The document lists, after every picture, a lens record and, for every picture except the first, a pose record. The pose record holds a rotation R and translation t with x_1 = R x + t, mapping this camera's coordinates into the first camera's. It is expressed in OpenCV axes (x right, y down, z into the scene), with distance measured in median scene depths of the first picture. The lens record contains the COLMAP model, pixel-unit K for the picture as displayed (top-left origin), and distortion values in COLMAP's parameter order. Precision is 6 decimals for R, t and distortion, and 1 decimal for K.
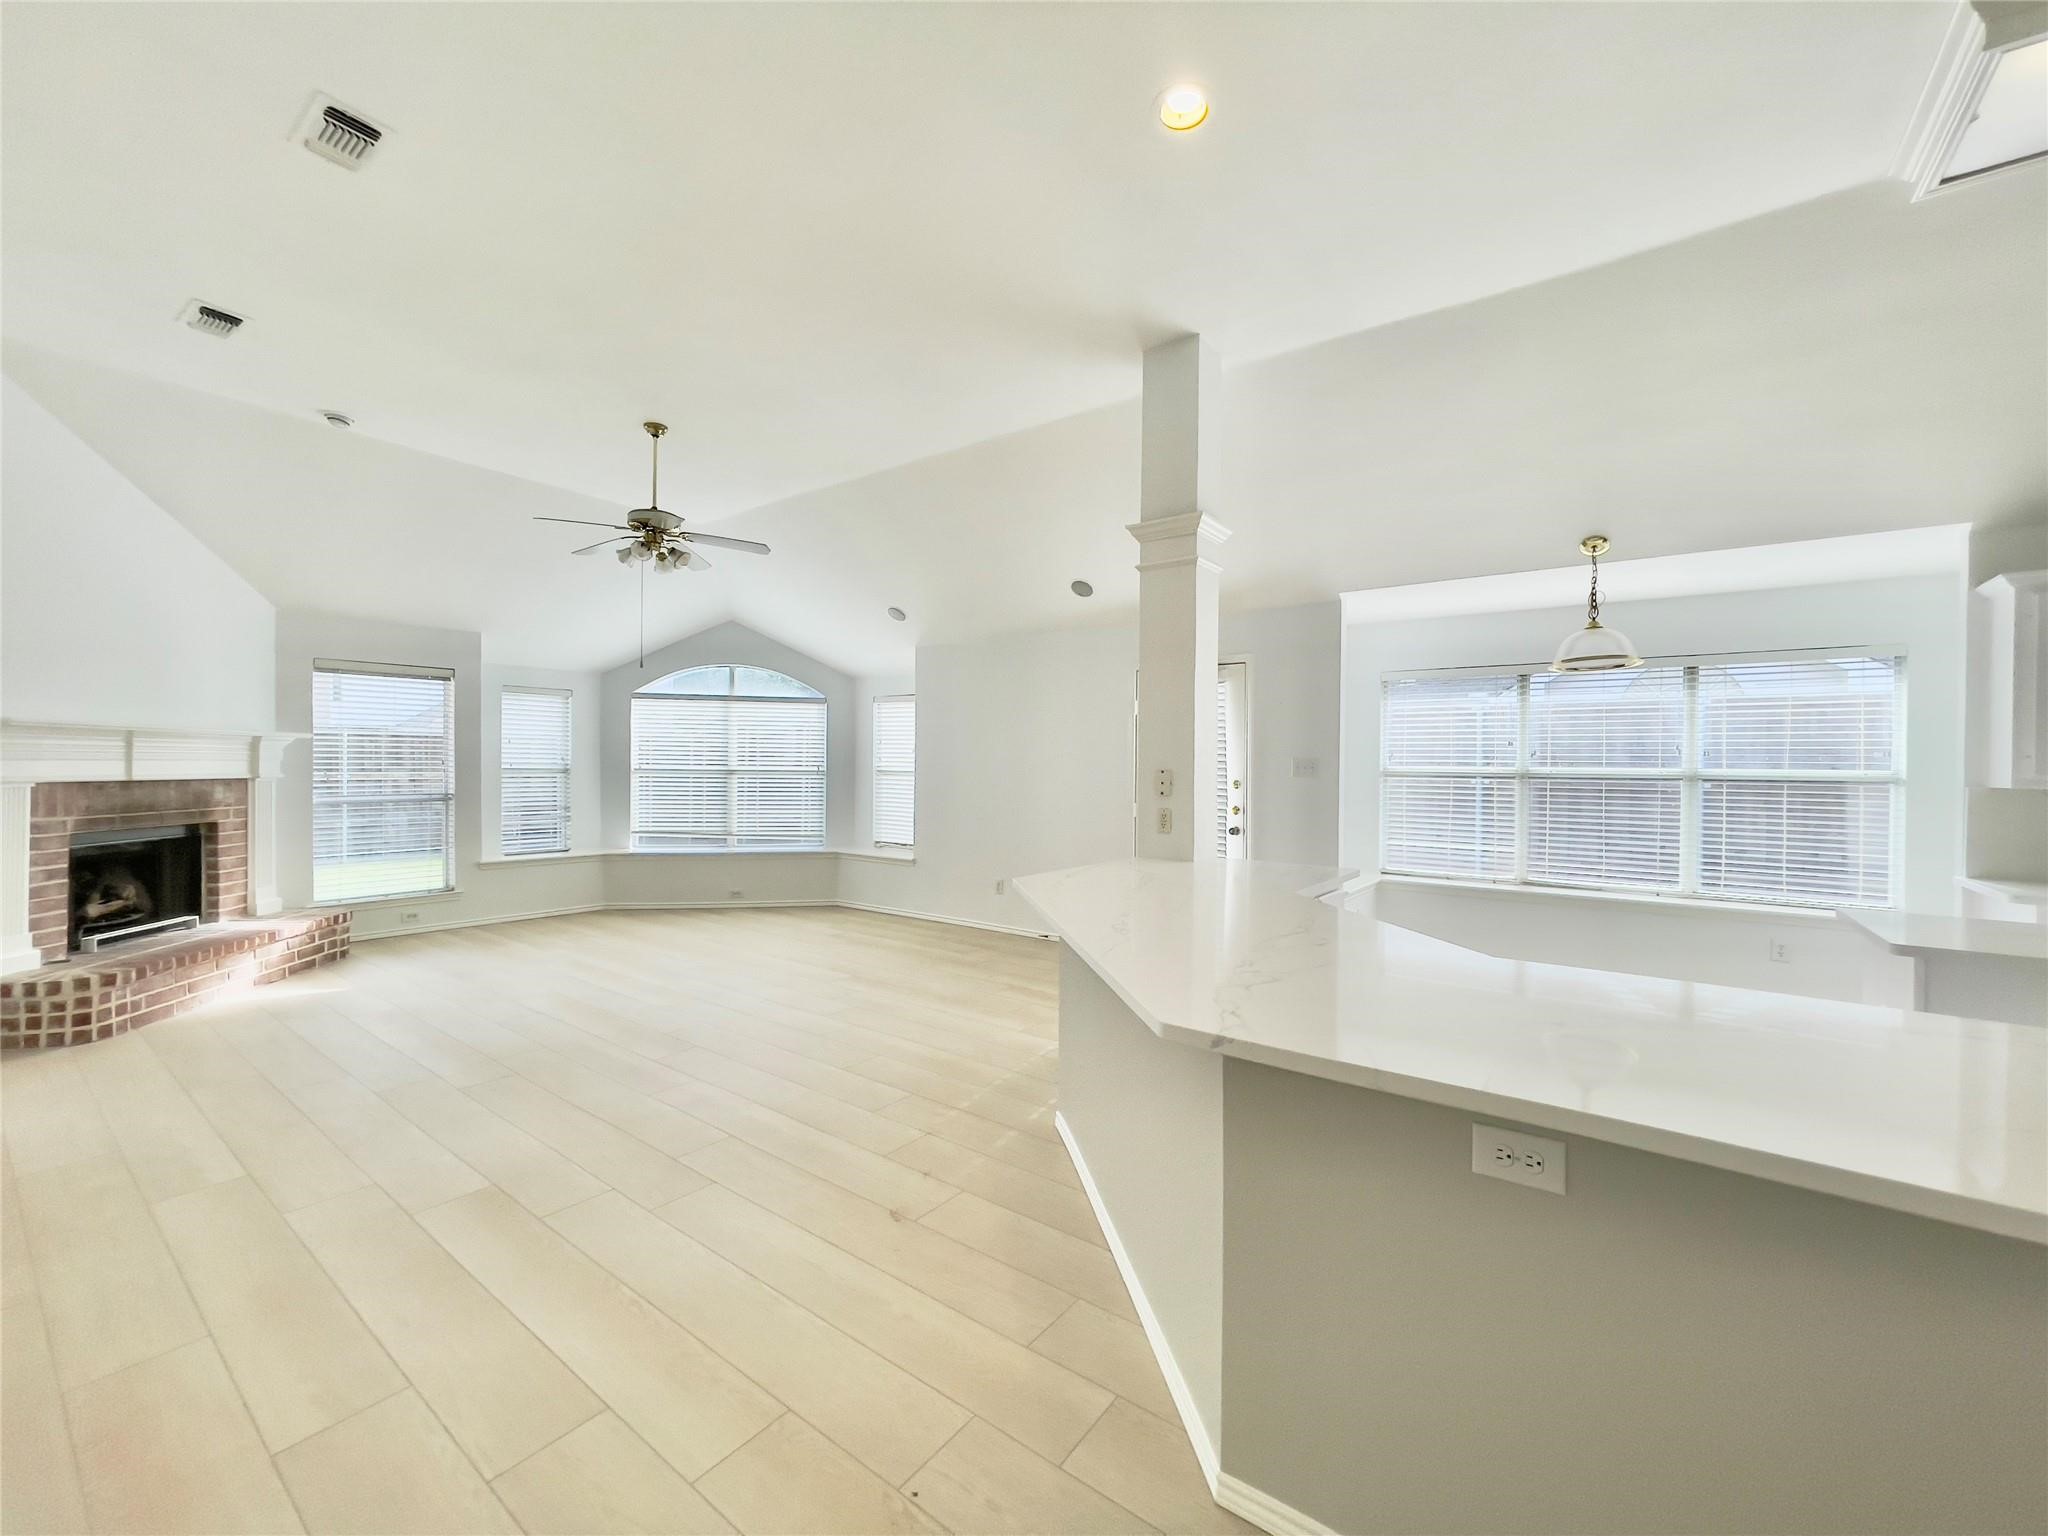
lens RADIAL K [[834.9, 0, 1020.8], [0, 834.9, 769.8], [0, 0, 1]] dist [-0.000735, 0.000183]
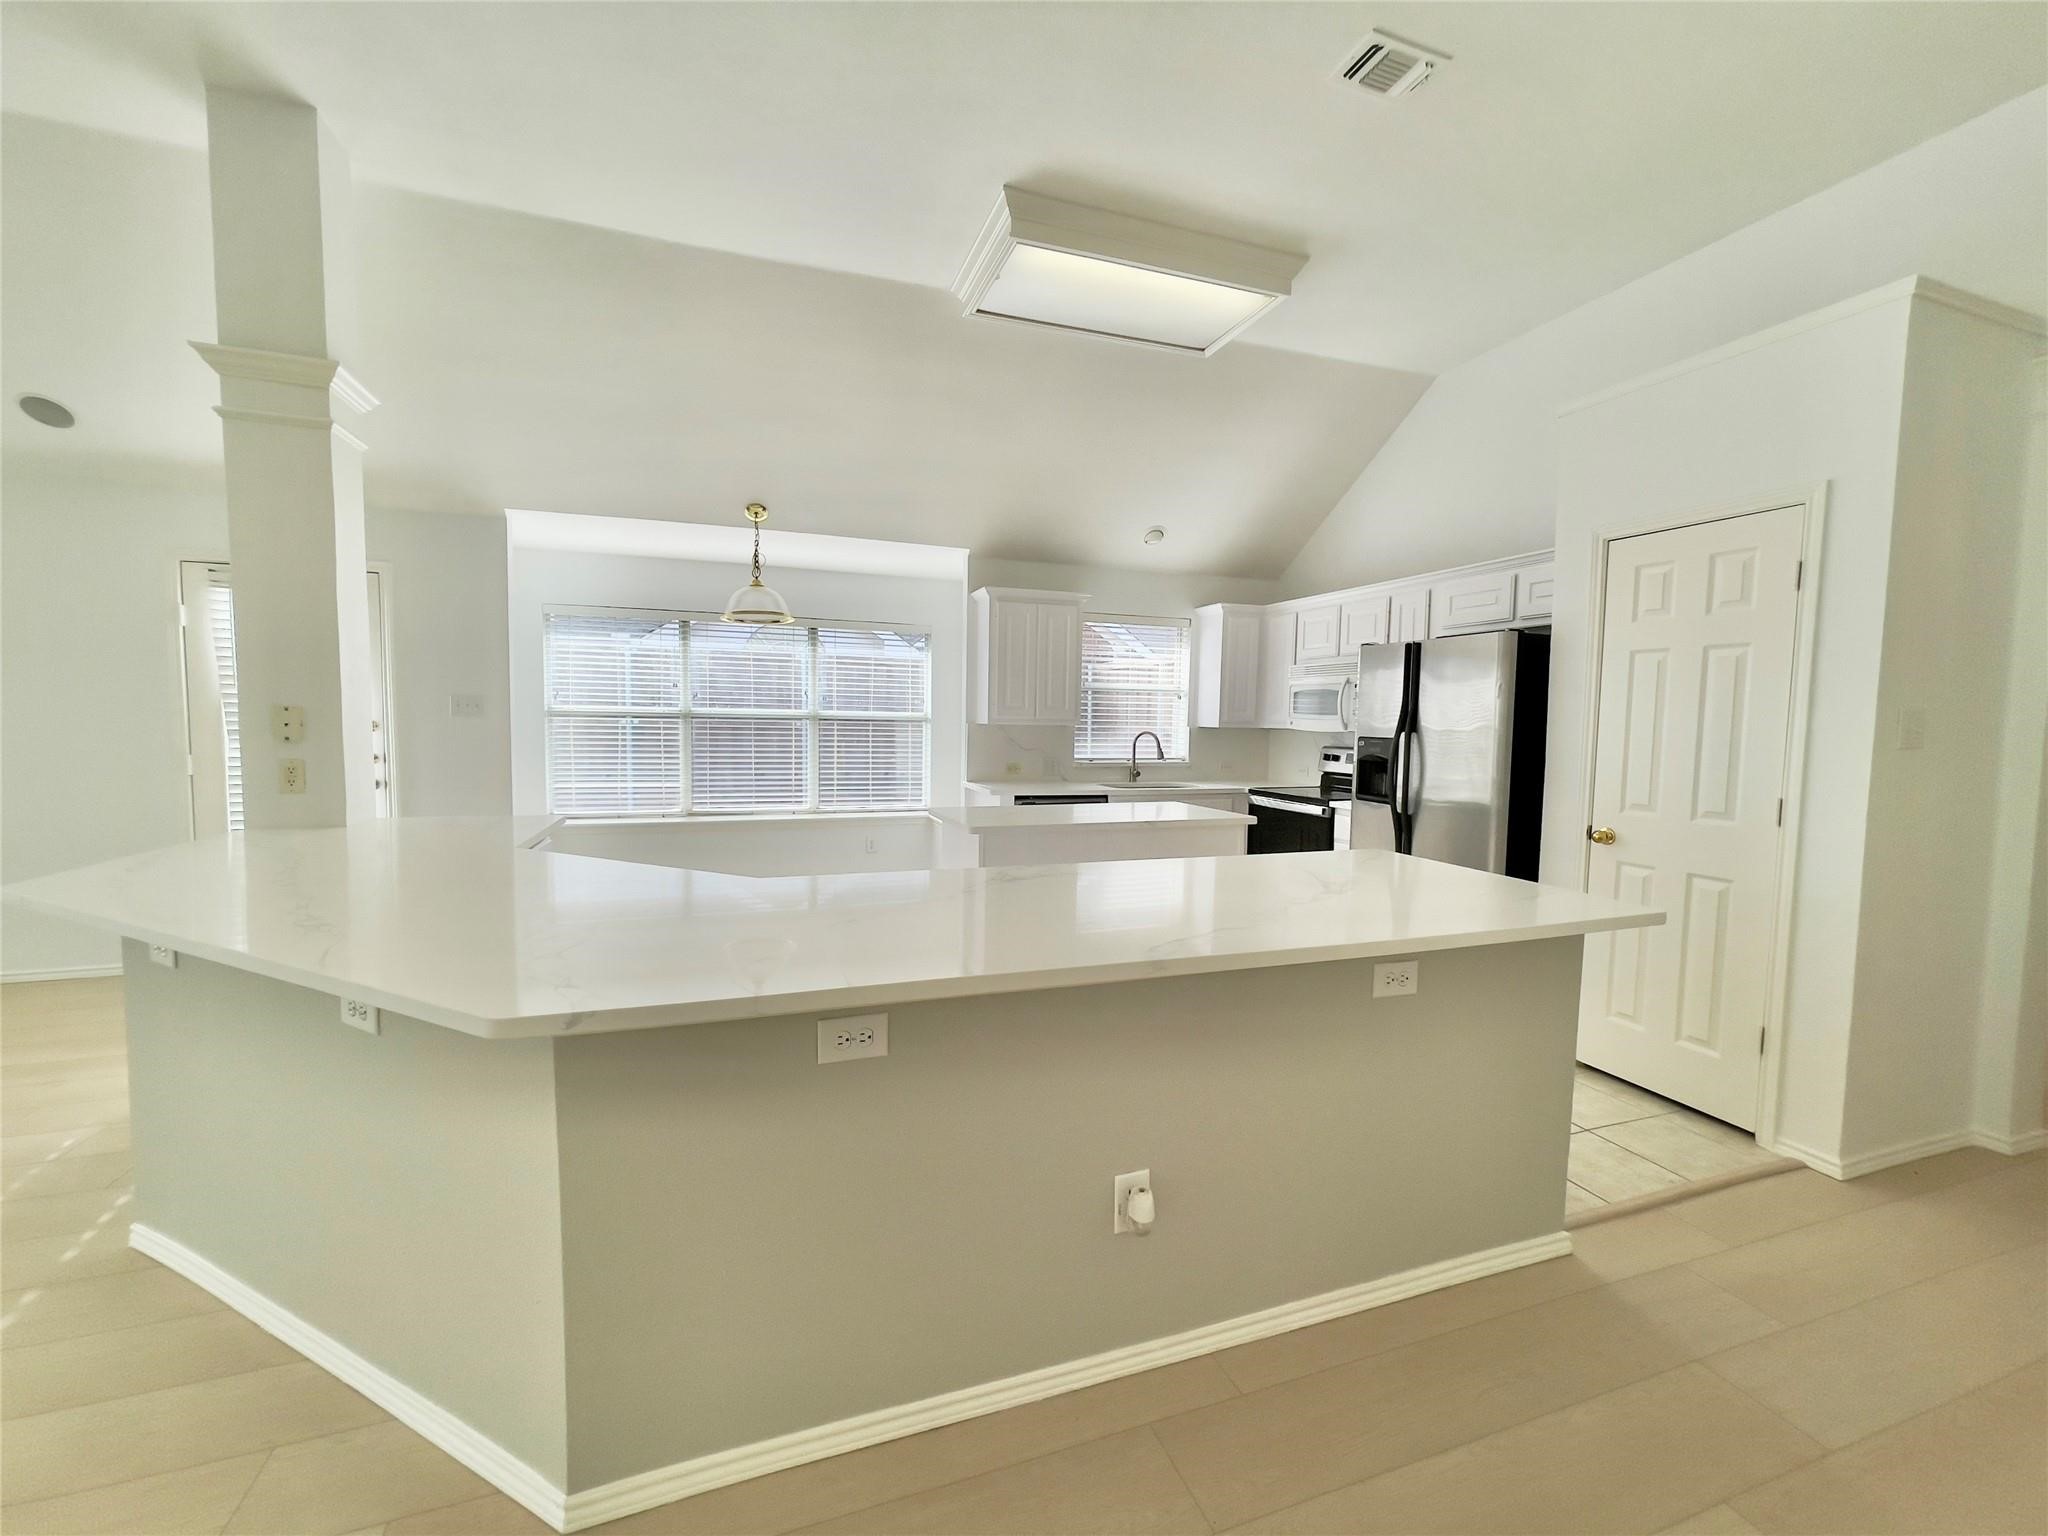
lens RADIAL K [[834.9, 0, 1020.8], [0, 834.9, 769.8], [0, 0, 1]] dist [-0.000735, 0.000183]
pose [[0.556466, -0.052957, 0.829181, -0.067132], [-0.006322, 0.997668, 0.067960, 0.001158], [-0.830847, -0.043059, 0.554833, 0.047549]]
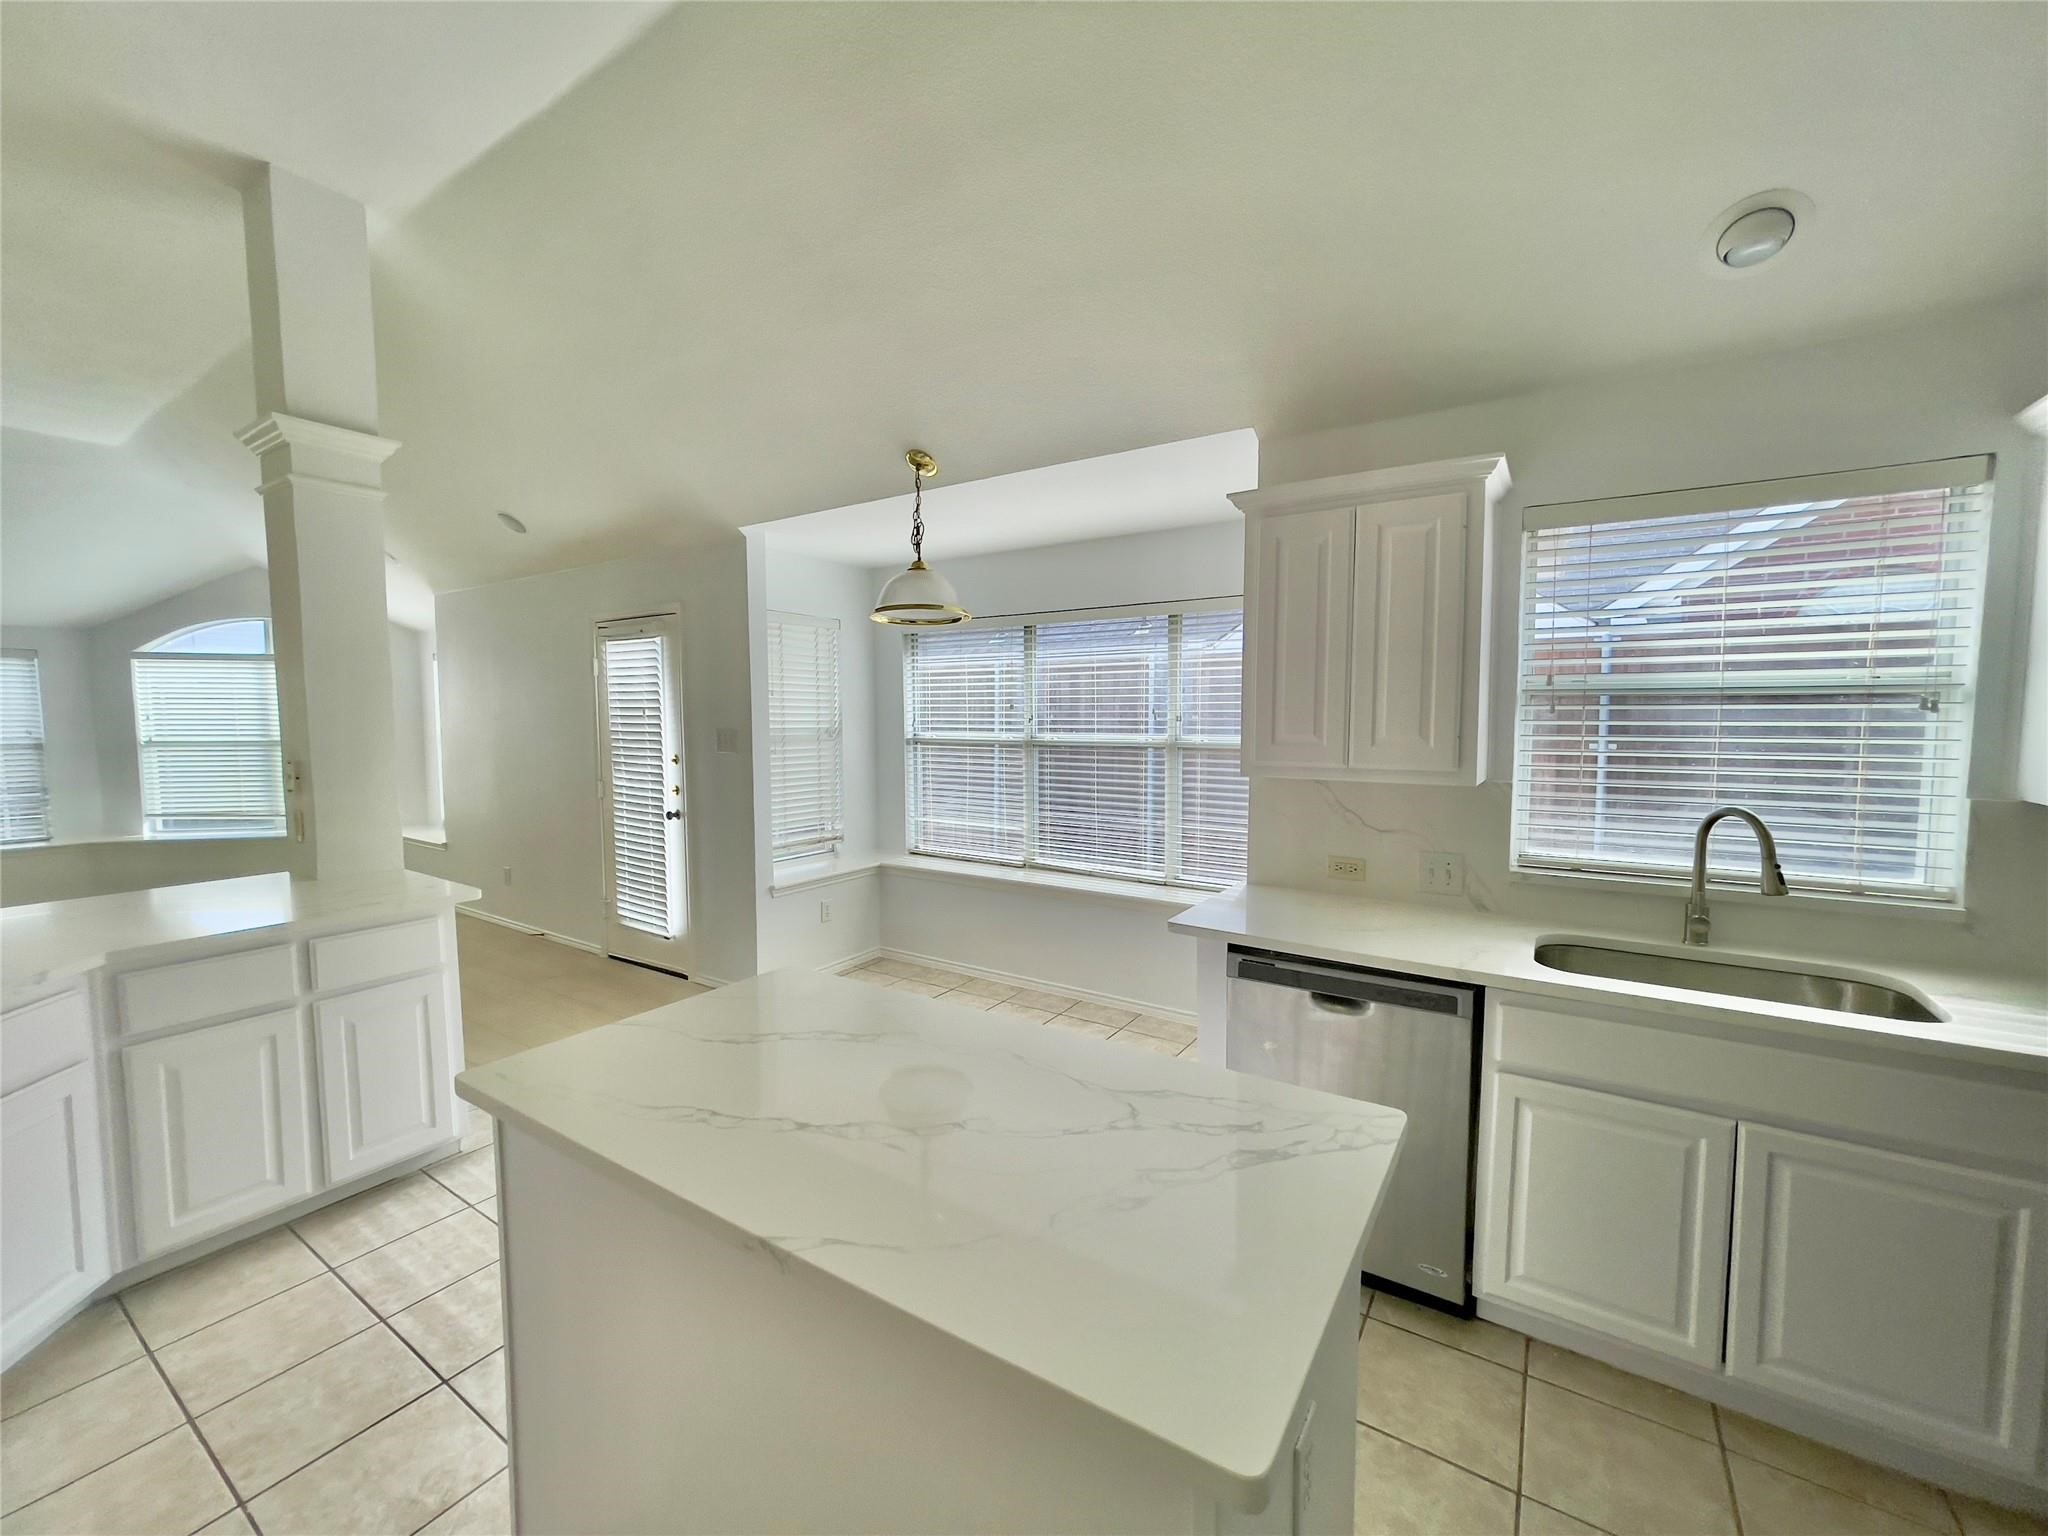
lens RADIAL K [[826.4, 0, 1024.0], [0, 826.4, 768.0], [0, 0, 1]] dist [-0.000169, -0.000076]
pose [[0.997963, -0.016981, 0.061495, 0.656129], [0.013204, 0.998031, 0.061314, -0.024277], [-0.062416, -0.060377, 0.996222, 0.173986]]
